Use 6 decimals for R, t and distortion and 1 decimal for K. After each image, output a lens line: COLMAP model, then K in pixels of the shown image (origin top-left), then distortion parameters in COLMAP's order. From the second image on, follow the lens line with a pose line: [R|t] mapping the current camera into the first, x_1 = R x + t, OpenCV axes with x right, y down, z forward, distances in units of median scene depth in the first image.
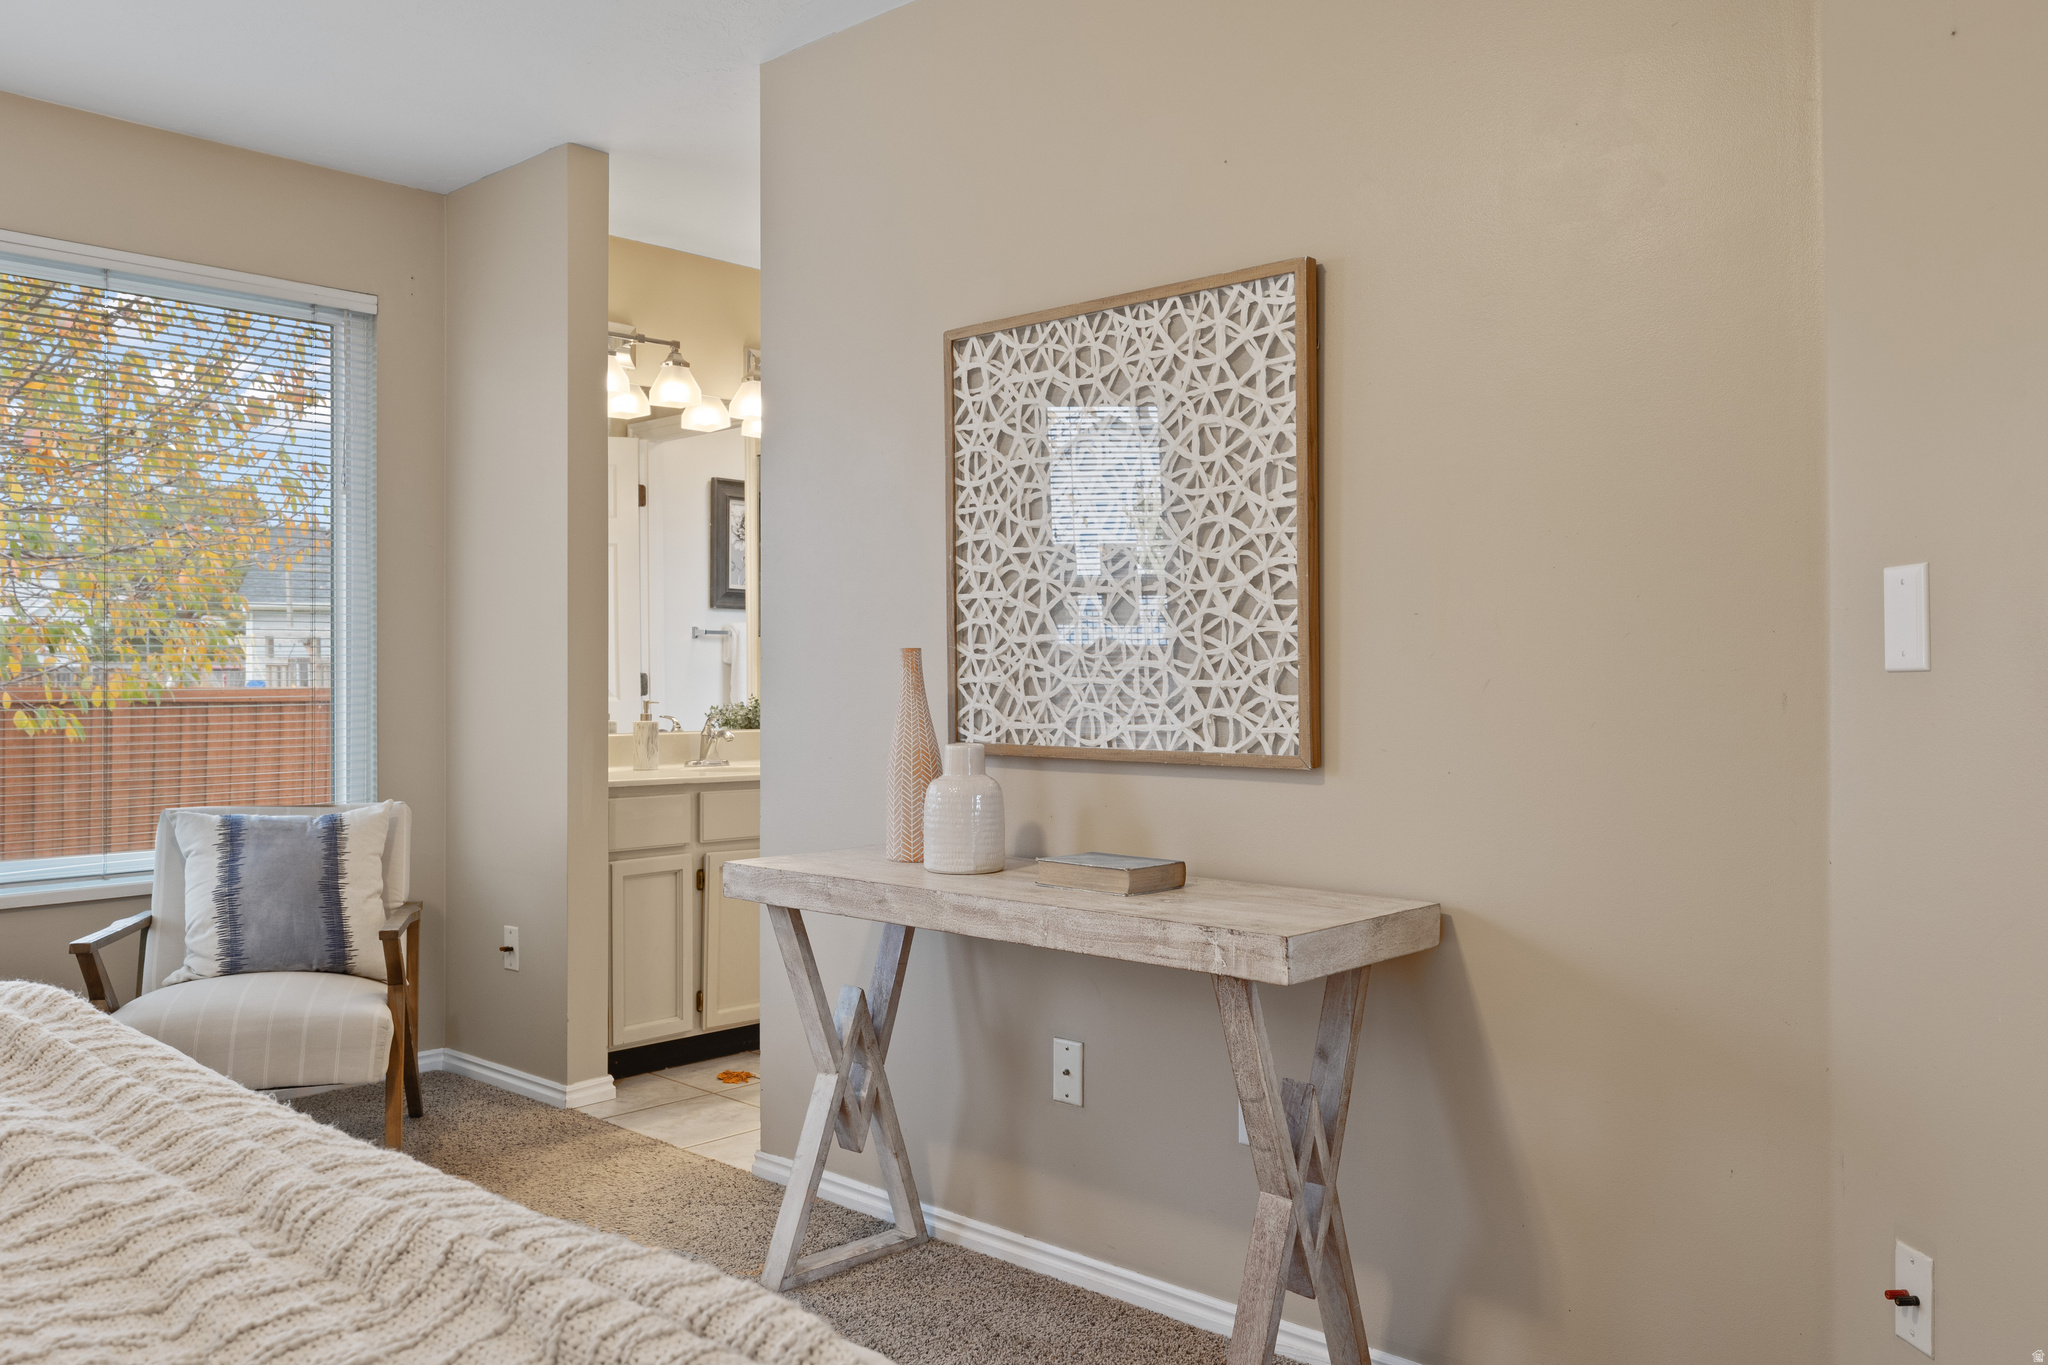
lens RADIAL K [[1591.8, 0, 1021.1], [0, 1591.8, 675.5], [0, 0, 1]] dist [0.001792, -0.001641]
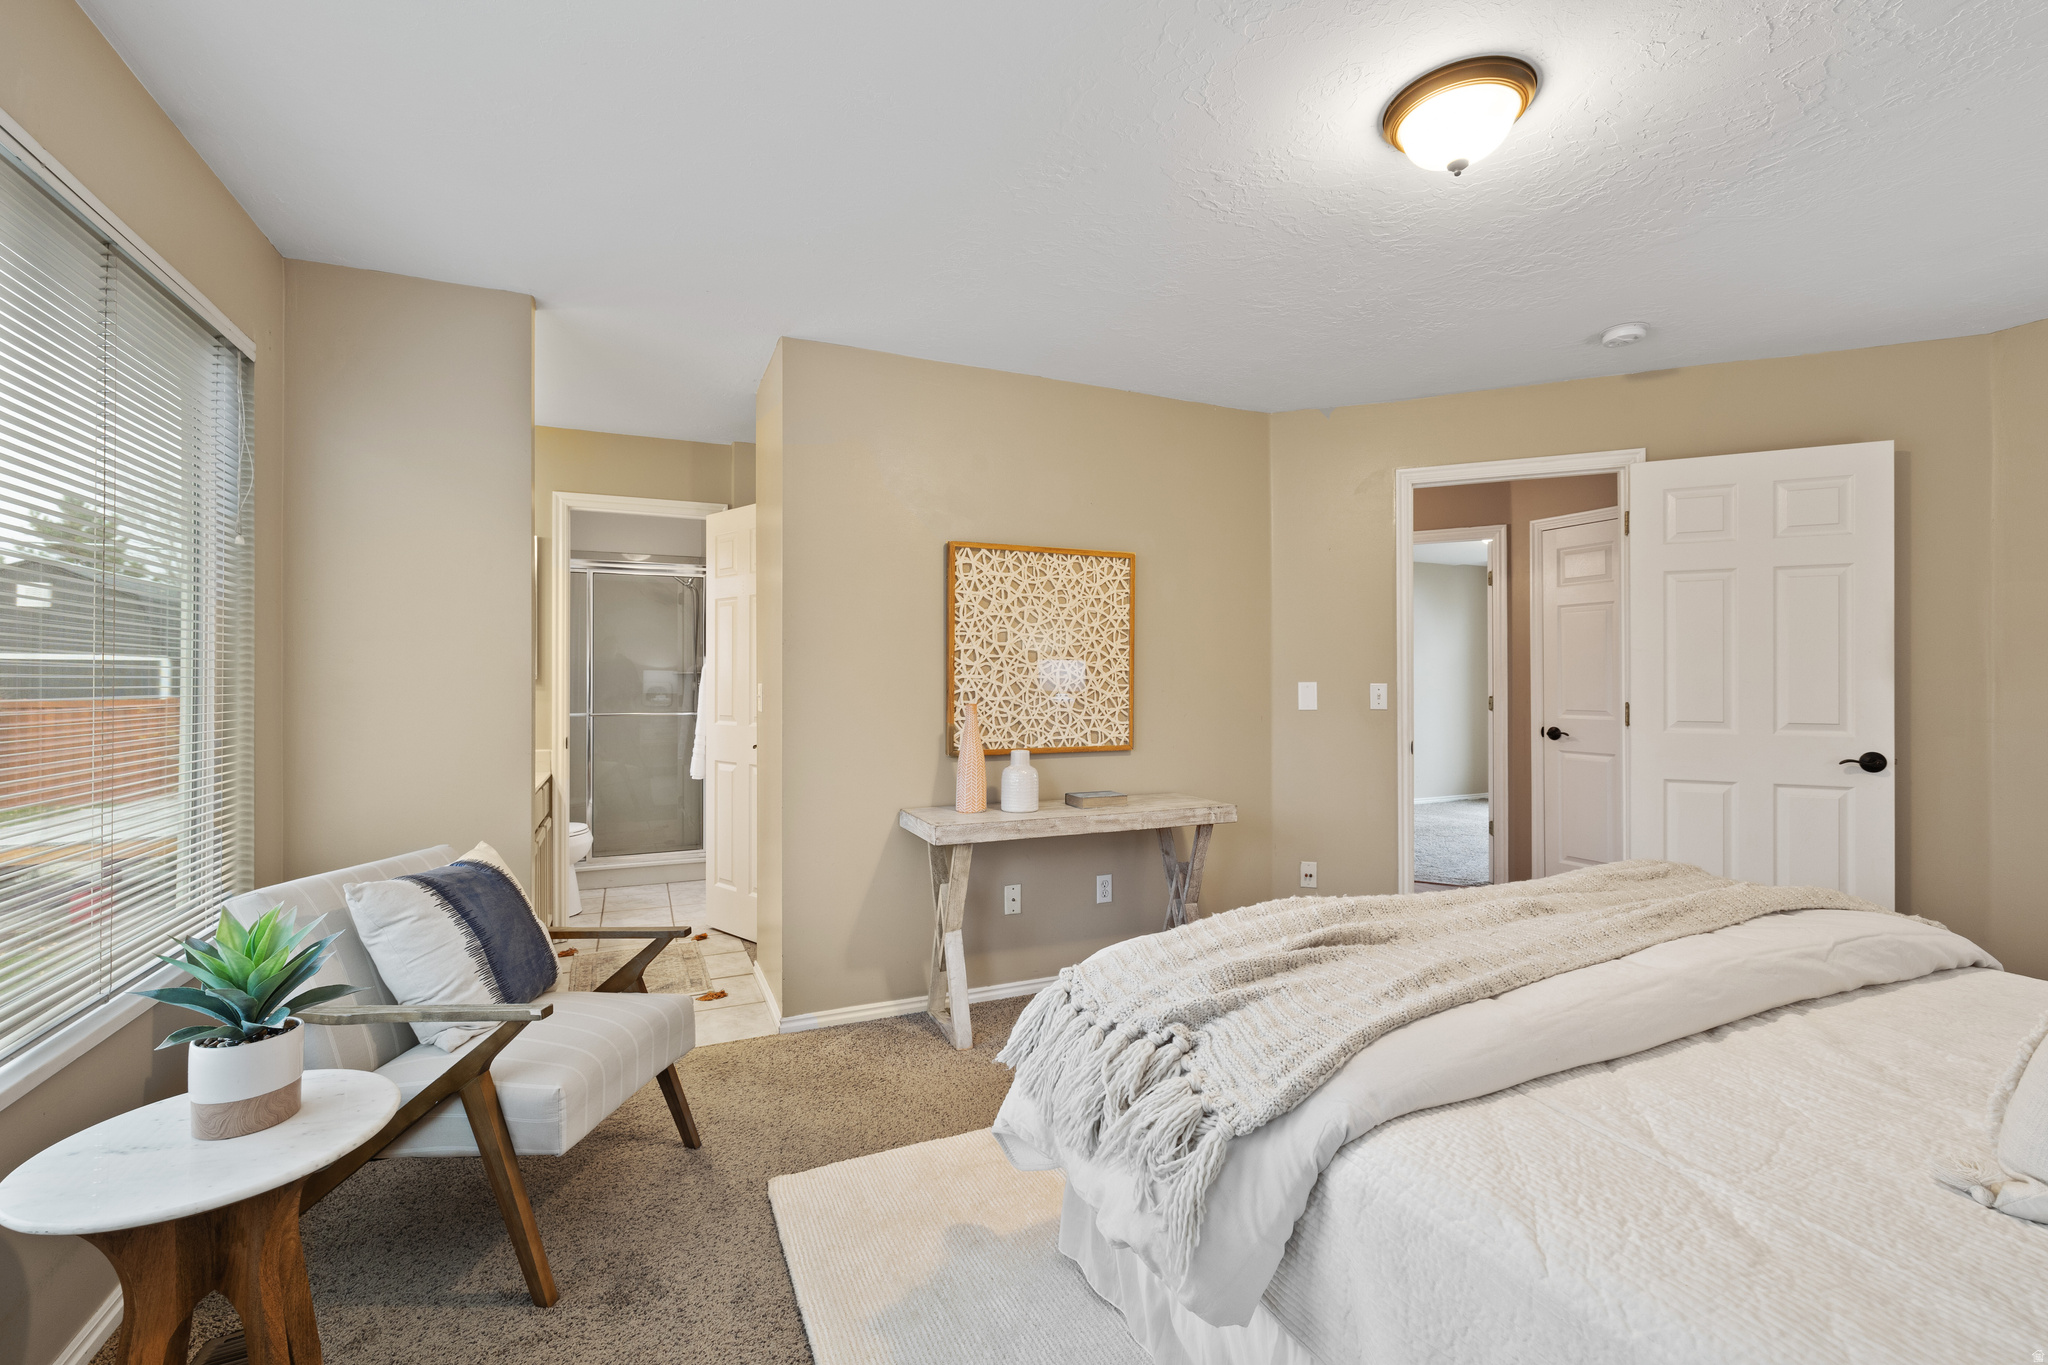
lens RADIAL K [[863.3, 0, 1016.8], [0, 863.3, 684.3], [0, 0, 1]] dist [0.002284, 0.000102]
pose [[0.395732, 0.000849, 0.918365, -1.126540], [0.001333, 0.999998, -0.001498, -0.043438], [-0.918365, 0.001817, 0.395730, 0.577852]]
